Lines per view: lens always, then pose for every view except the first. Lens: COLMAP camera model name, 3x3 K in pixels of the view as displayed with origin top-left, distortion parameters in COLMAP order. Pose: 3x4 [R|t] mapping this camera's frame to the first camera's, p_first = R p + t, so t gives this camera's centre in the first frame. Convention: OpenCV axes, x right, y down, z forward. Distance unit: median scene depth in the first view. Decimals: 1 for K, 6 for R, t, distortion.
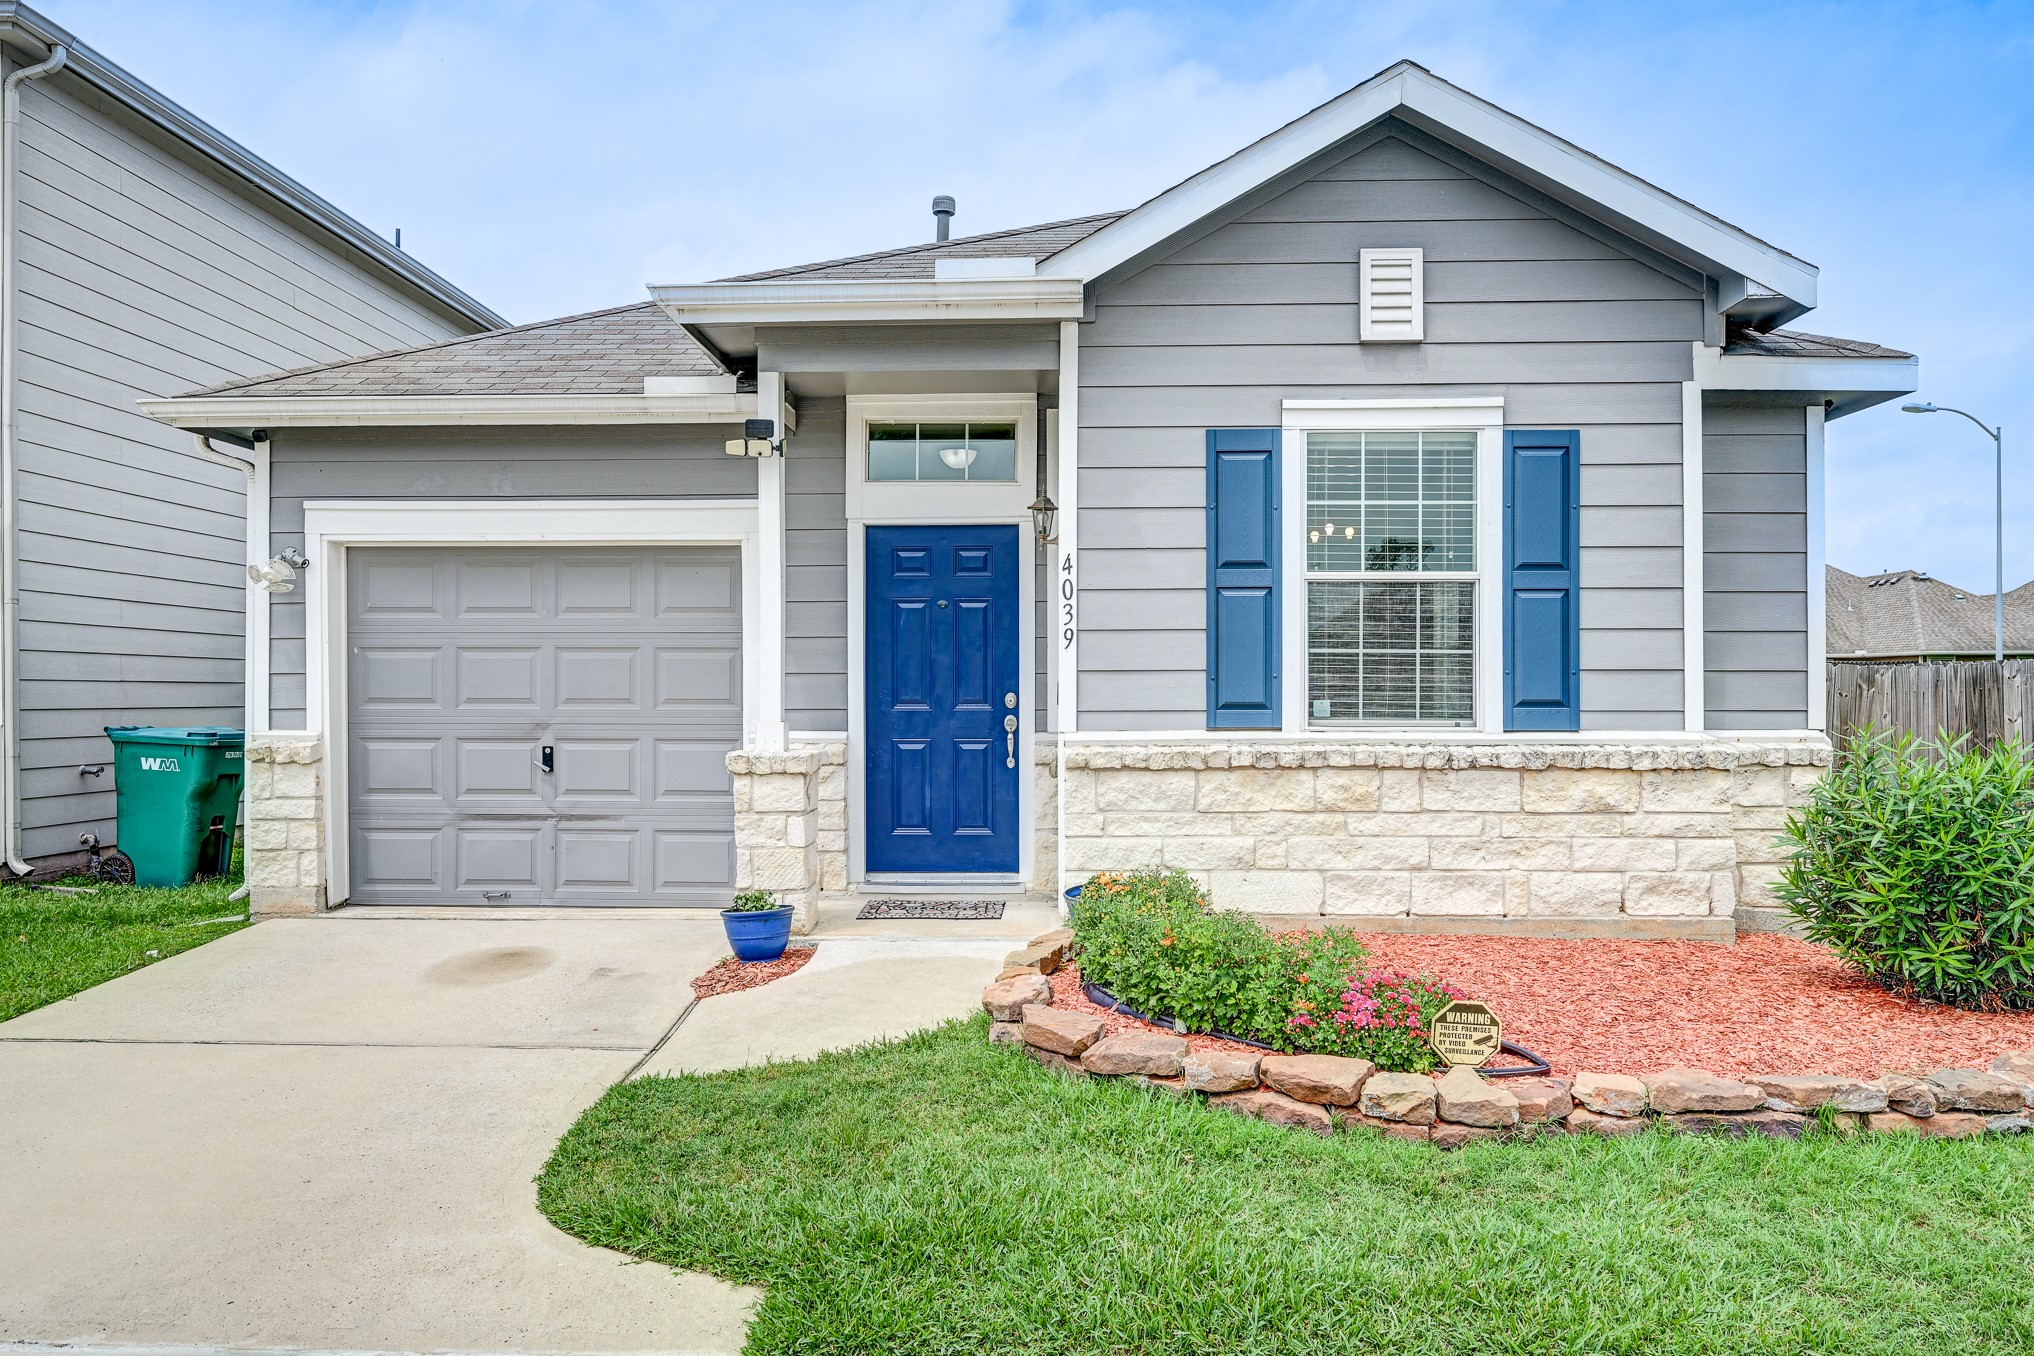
lens RADIAL K [[1419.3, 0, 1020.3], [0, 1419.3, 680.9], [0, 0, 1]] dist [-0.006024, -0.000518]
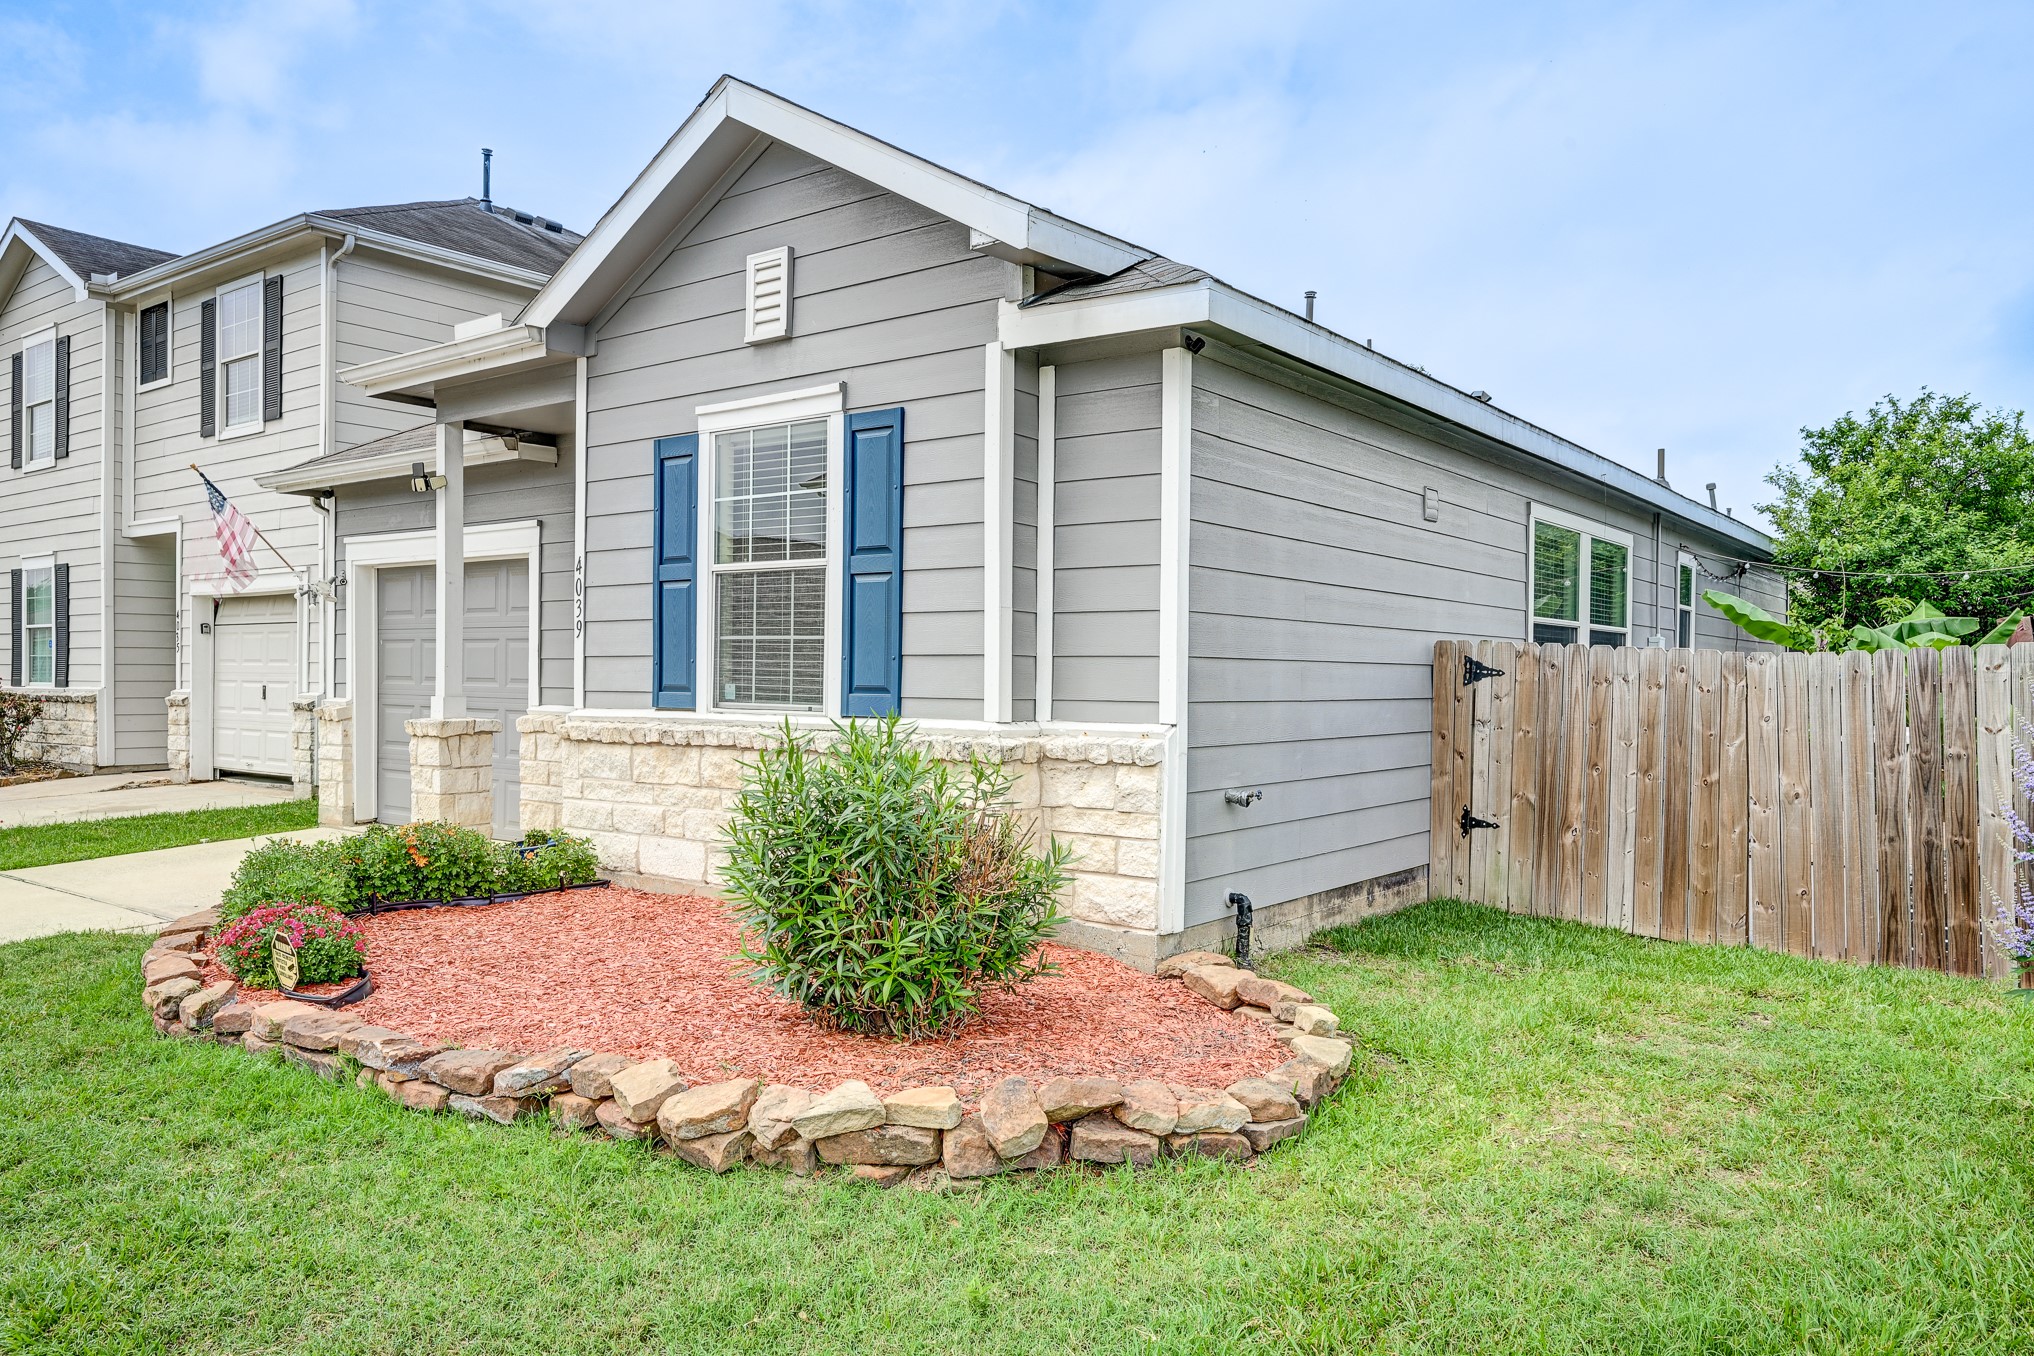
lens RADIAL K [[1419.3, 0, 1020.0], [0, 1419.3, 679.1], [0, 0, 1]] dist [-0.006024, -0.000518]
pose [[0.819058, 0.009057, -0.573639, 1.013694], [-0.005479, 0.999953, 0.007964, 0.000353], [0.573685, -0.003380, 0.819069, 0.251665]]
